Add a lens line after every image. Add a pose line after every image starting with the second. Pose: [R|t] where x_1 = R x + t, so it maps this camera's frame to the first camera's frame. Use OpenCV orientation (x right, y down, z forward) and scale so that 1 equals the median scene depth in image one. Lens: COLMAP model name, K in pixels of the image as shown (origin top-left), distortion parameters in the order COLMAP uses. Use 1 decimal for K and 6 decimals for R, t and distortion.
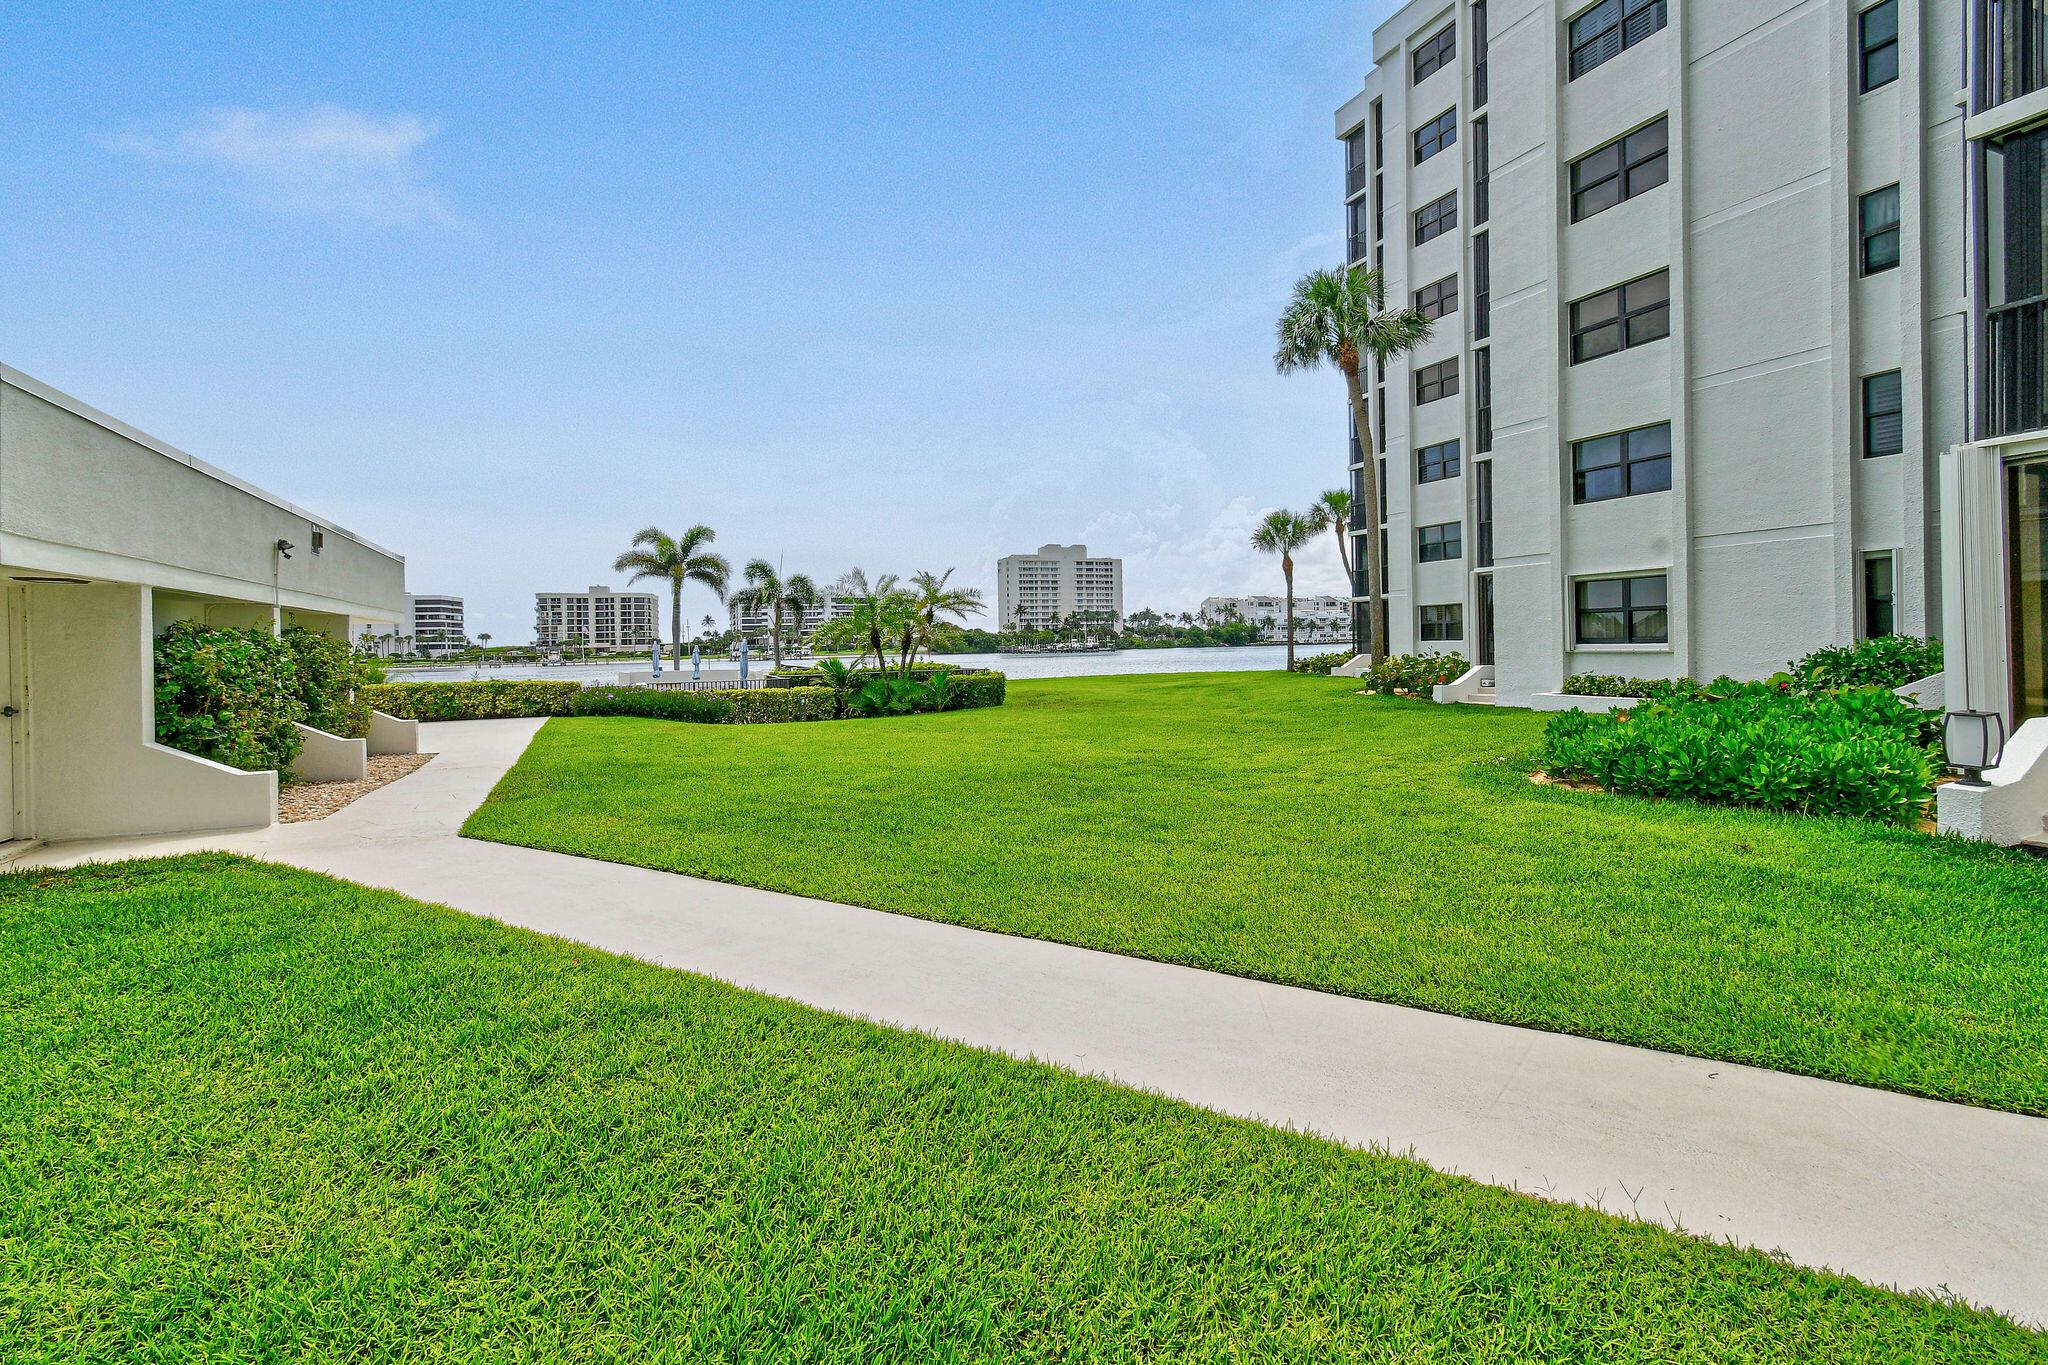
lens RADIAL K [[938.5, 0, 1041.6], [0, 938.5, 642.3], [0, 0, 1]] dist [0.014836, 0.000431]
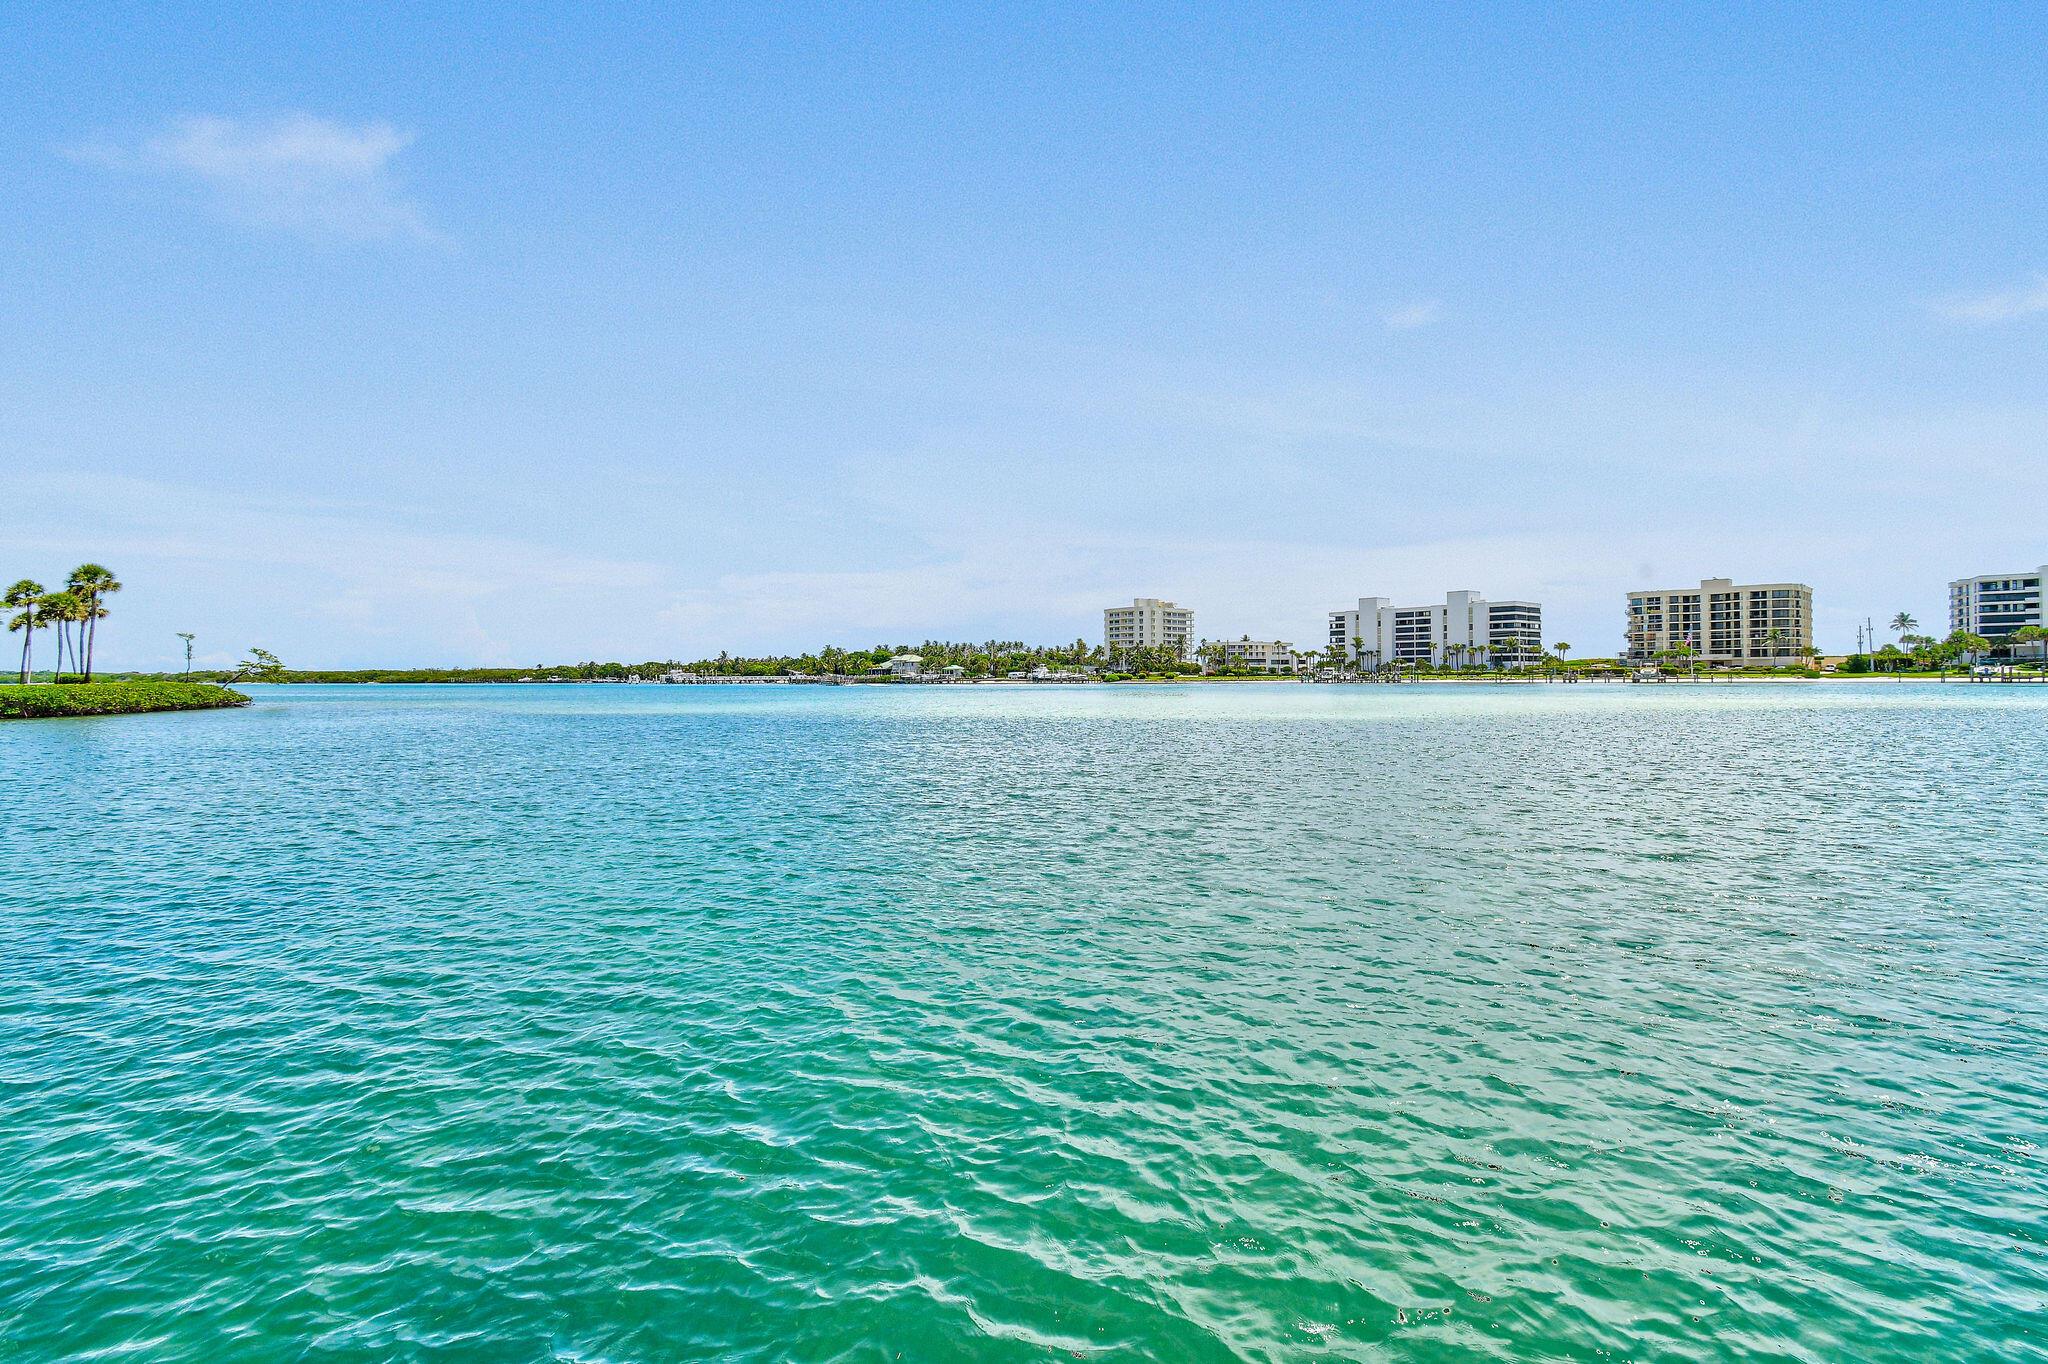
lens RADIAL K [[906.1, 0, 1024.1], [0, 906.1, 667.9], [0, 0, 1]] dist [0.021696, -0.004290]
pose [[0.471122, 0.011719, -0.881990, -0.081699], [-0.003138, 0.999928, 0.011610, 0.005047], [0.882063, -0.002702, 0.471125, 0.161577]]
